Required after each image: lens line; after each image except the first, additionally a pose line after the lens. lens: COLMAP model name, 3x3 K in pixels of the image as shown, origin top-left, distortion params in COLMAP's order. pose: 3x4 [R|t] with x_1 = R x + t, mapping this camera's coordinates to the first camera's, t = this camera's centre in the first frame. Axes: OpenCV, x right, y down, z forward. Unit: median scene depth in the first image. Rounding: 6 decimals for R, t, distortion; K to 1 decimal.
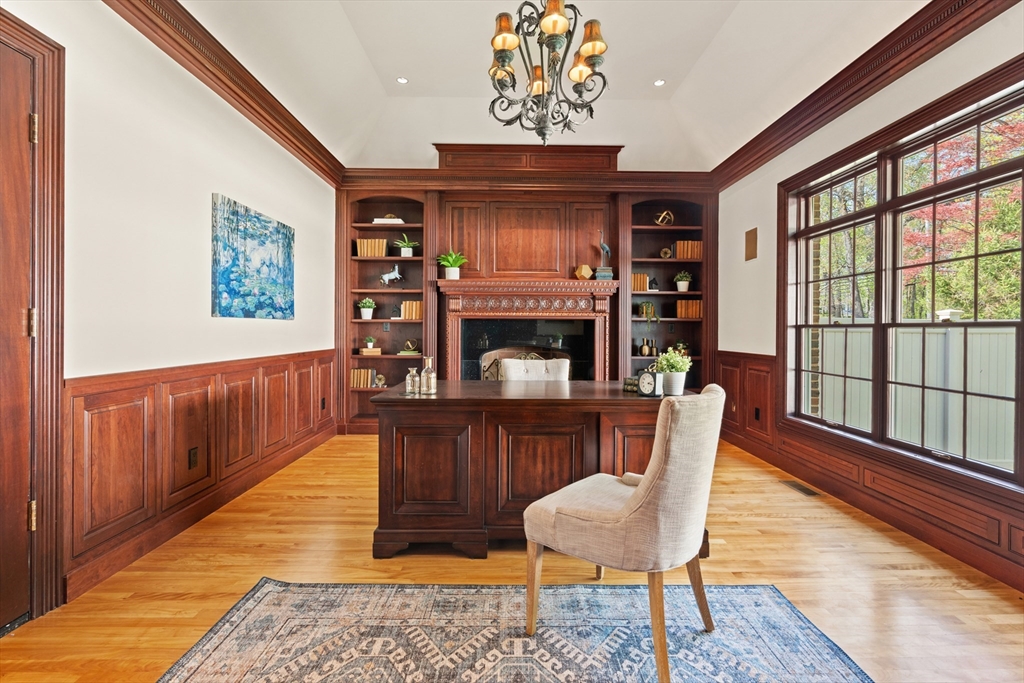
lens RADIAL K [[468.1, 0, 519.8], [0, 468.1, 335.6], [0, 0, 1]] dist [-0.001346, -0.000310]
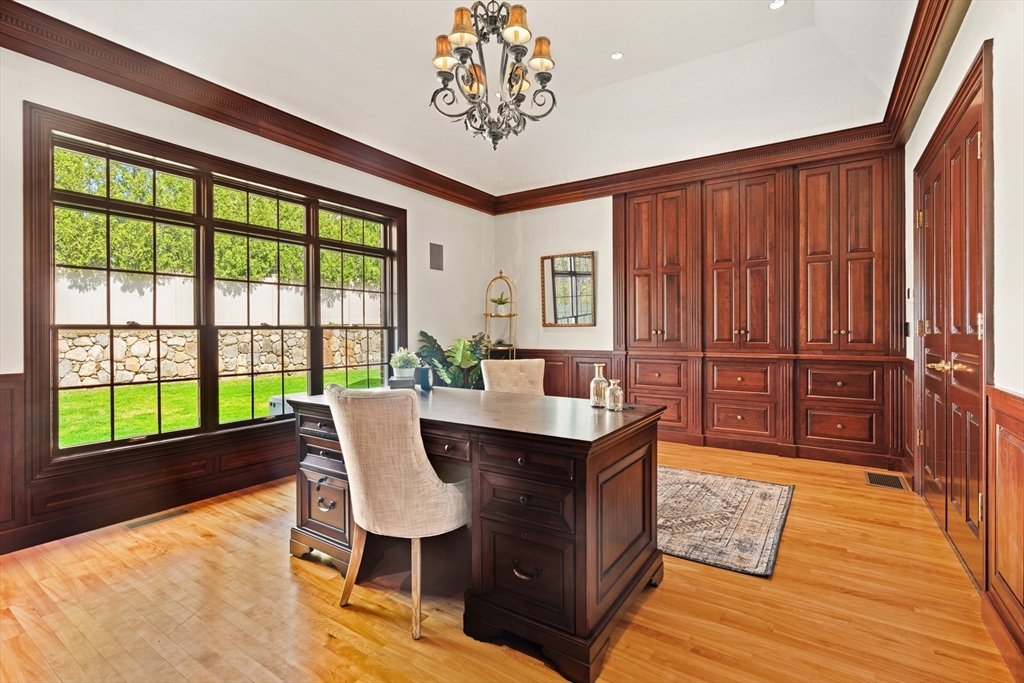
lens RADIAL K [[468.1, 0, 520.4], [0, 468.1, 332.7], [0, 0, 1]] dist [-0.001346, -0.000310]
pose [[-0.824346, -0.002866, 0.566079, -0.701531], [0.008875, 0.999799, 0.017987, -0.033442], [-0.566017, 0.019851, -0.824154, 2.222460]]
